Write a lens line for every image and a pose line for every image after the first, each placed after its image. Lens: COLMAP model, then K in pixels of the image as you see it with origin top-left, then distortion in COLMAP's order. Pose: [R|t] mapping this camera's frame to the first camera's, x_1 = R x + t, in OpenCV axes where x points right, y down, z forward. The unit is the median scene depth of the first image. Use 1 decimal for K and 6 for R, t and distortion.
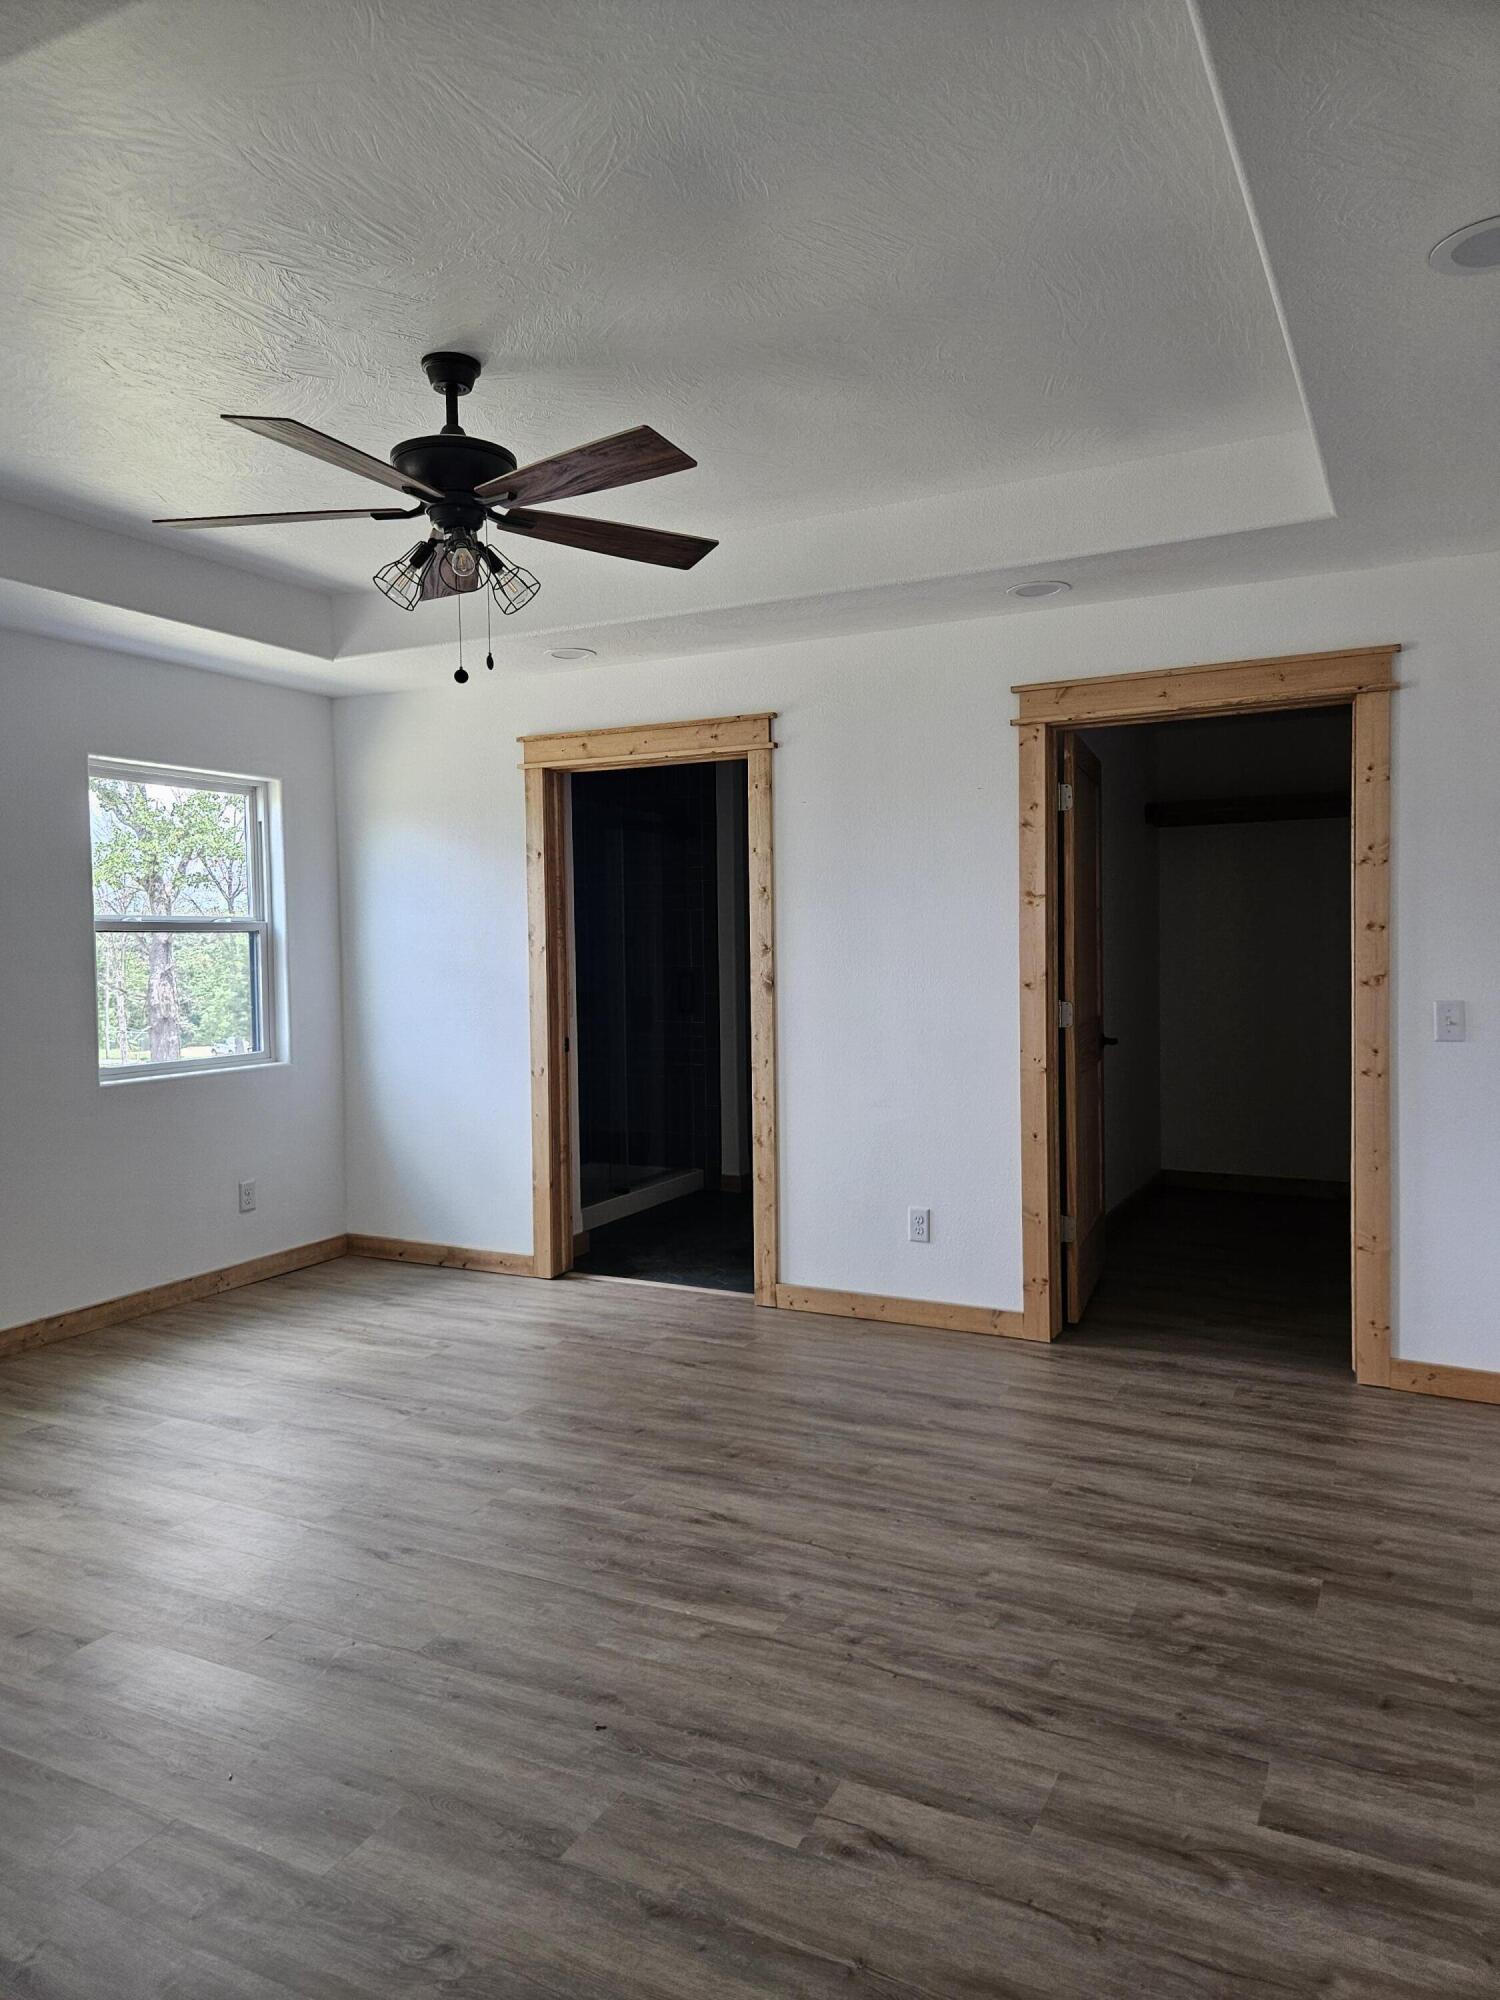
lens RADIAL K [[1326.0, 0, 750.0], [0, 1326.0, 1000.0], [0, 0, 1]] dist [0.085703, -0.077943]
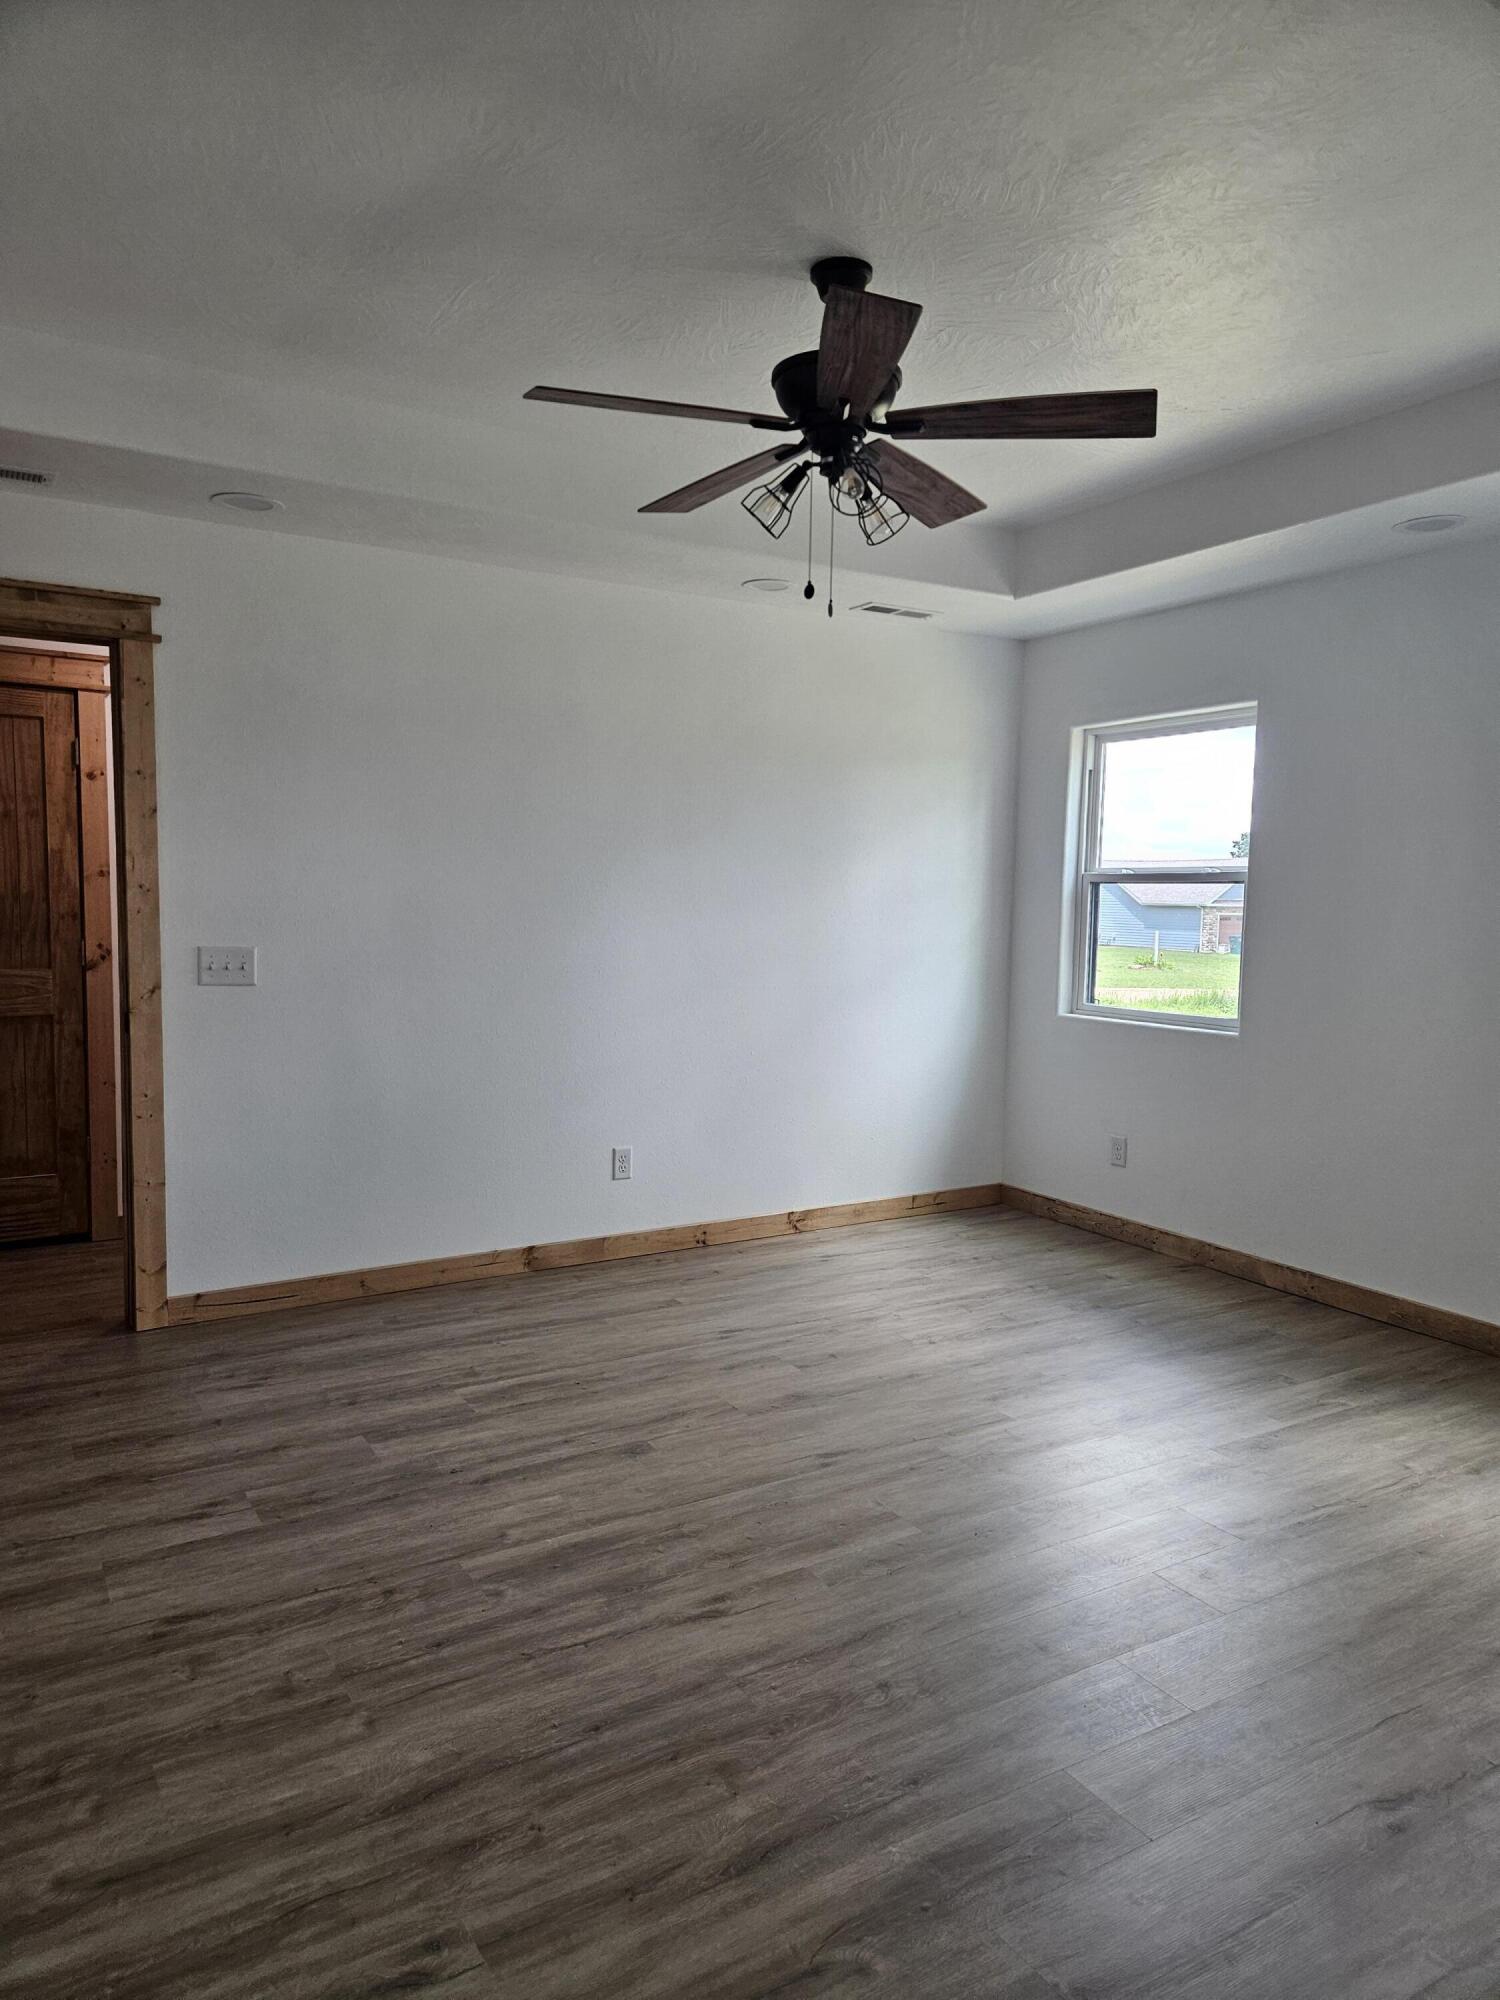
lens RADIAL K [[1334.3, 0, 776.6], [0, 1334.3, 1002.8], [0, 0, 1]] dist [0.071357, -0.060711]
pose [[-0.507139, 0.077211, -0.858399, 0.749496], [-0.050226, 0.991639, 0.118869, -0.091443], [0.860400, 0.103397, -0.499021, 1.679346]]
